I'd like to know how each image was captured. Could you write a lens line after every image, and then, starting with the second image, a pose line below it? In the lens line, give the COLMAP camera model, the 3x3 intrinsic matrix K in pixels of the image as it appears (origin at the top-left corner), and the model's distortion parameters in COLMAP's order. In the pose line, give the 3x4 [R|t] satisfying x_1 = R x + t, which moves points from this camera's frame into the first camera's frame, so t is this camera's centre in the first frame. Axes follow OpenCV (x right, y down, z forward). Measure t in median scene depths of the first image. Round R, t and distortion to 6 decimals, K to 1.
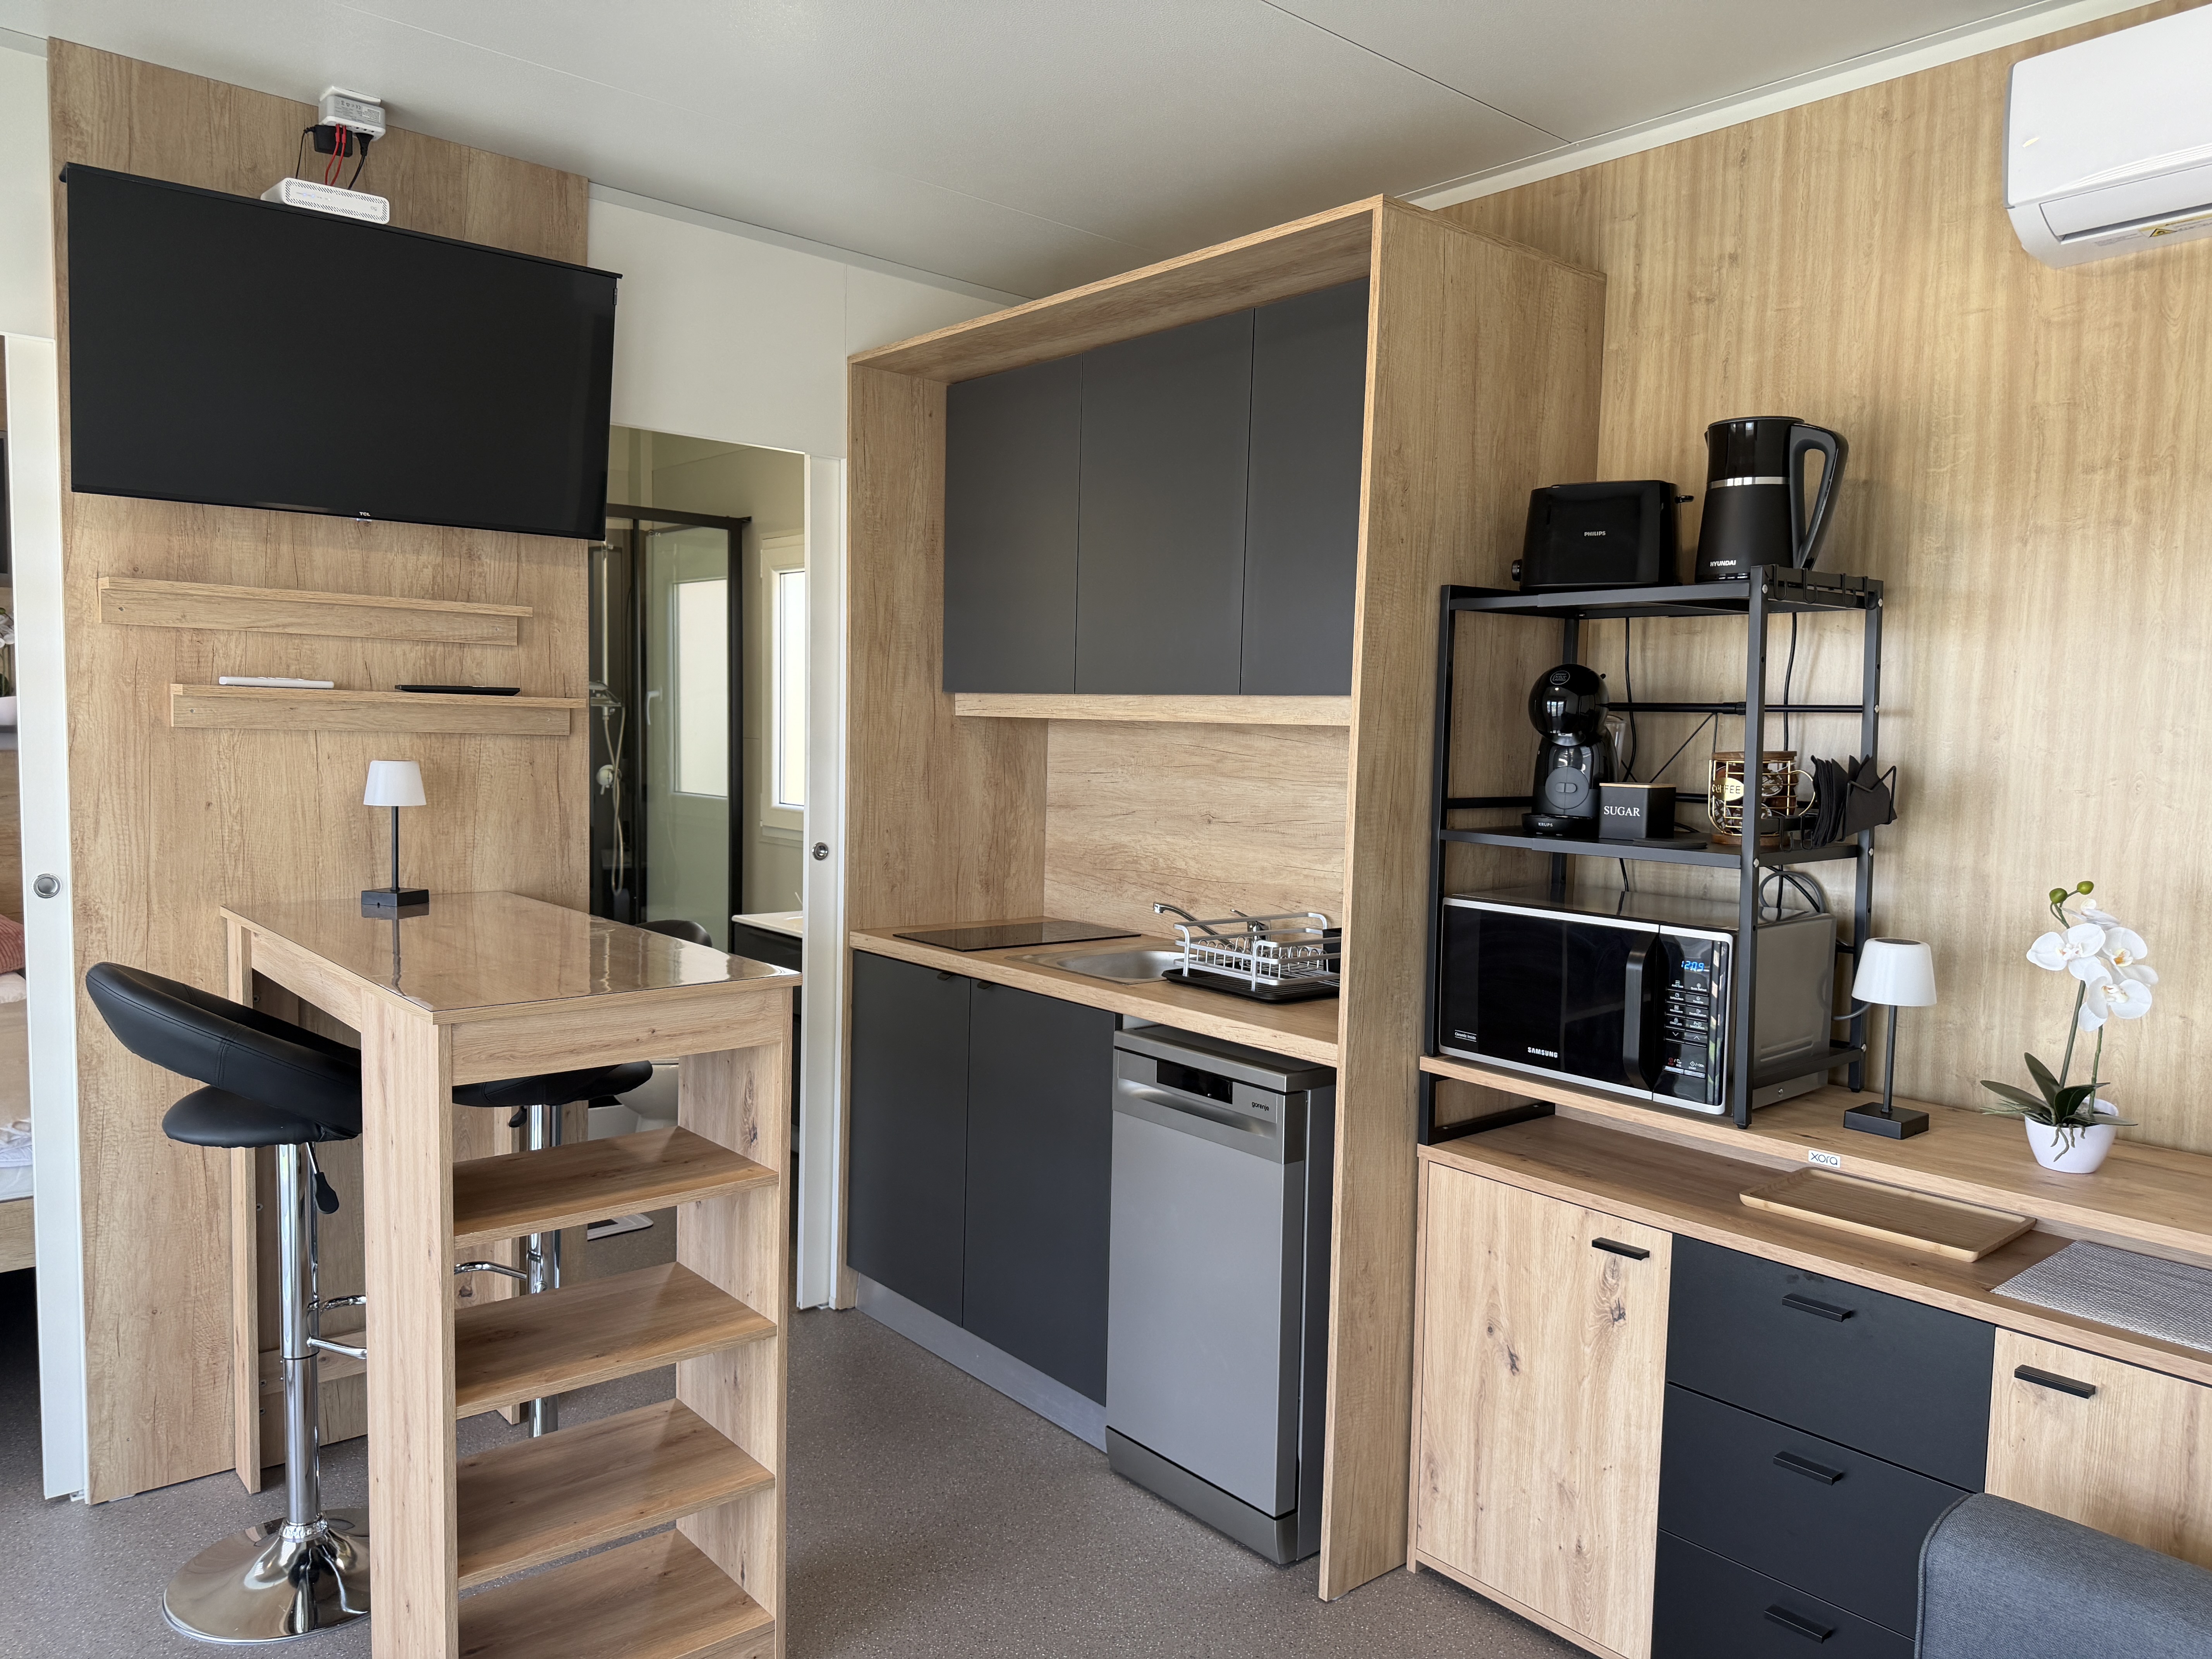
lens RADIAL K [[1545.8, 0, 1132.6], [0, 1545.8, 838.3], [0, 0, 1]] dist [0.078657, -0.112680]
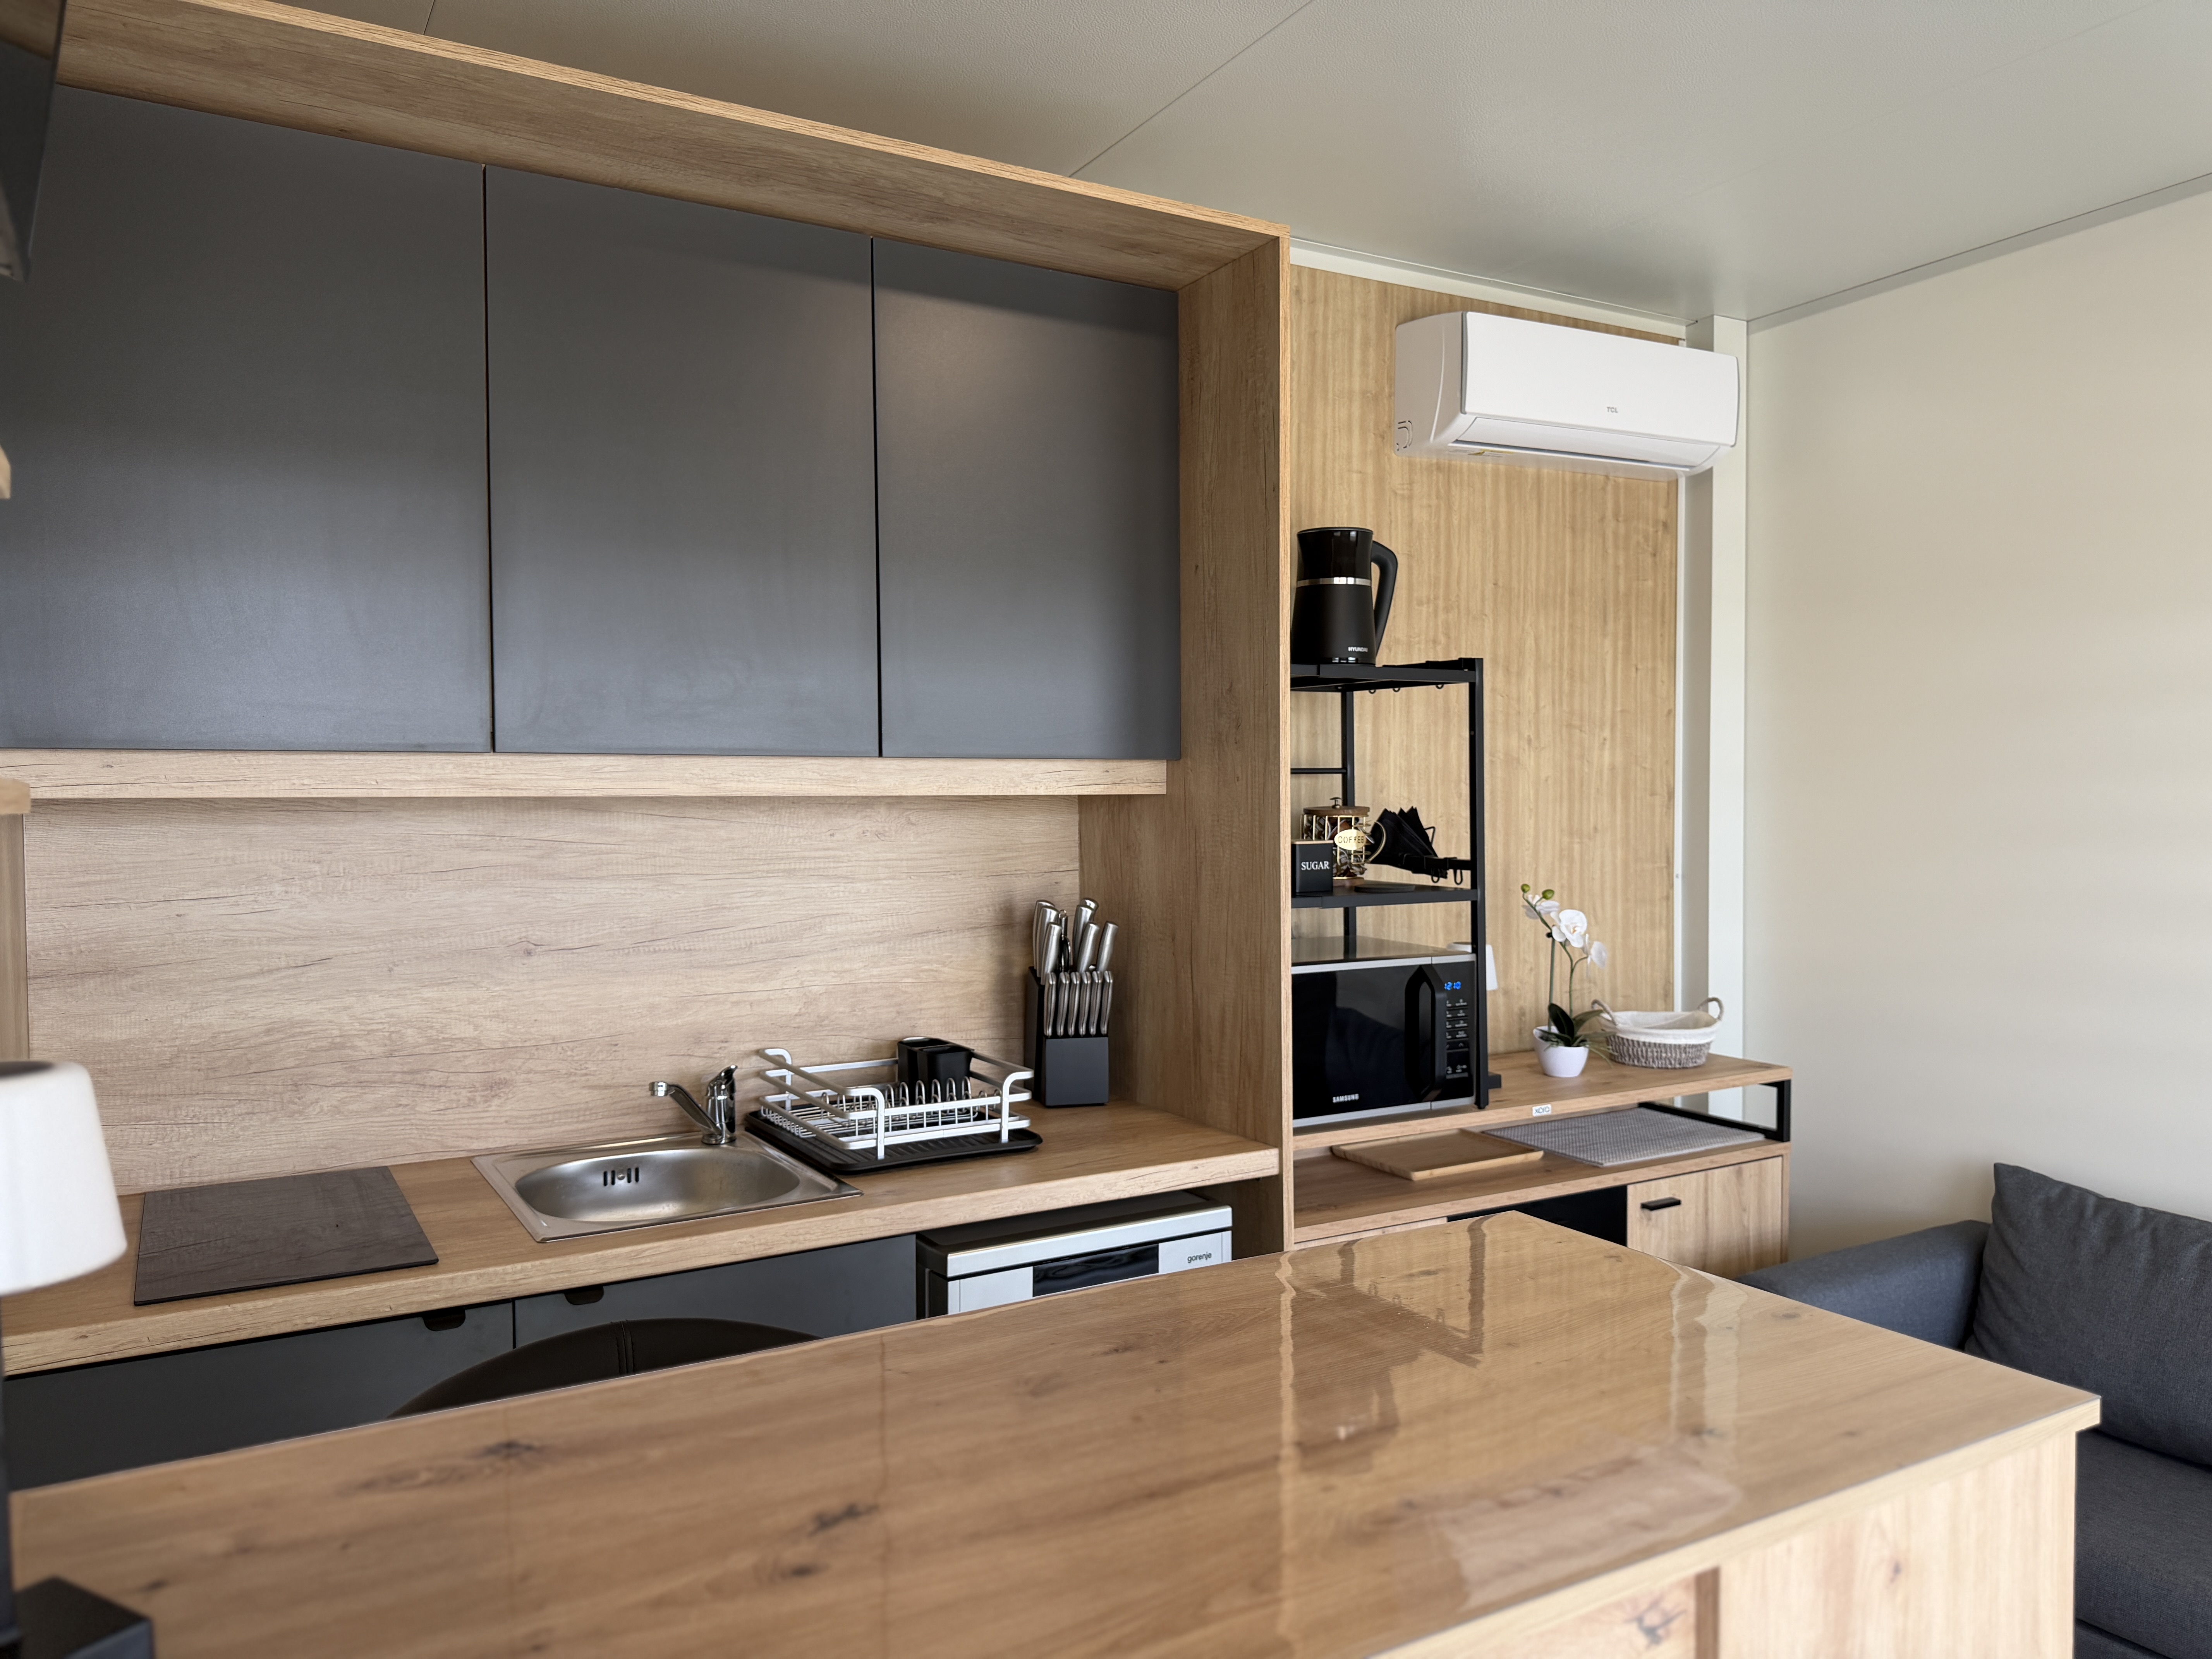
lens RADIAL K [[1564.0, 0, 1106.2], [0, 1564.0, 835.3], [0, 0, 1]] dist [0.123226, -0.231440]
pose [[0.176675, -0.055356, 0.982711, -0.647966], [0.081693, 0.995797, 0.041406, -0.078770], [-0.980873, 0.072965, 0.180454, 0.768390]]
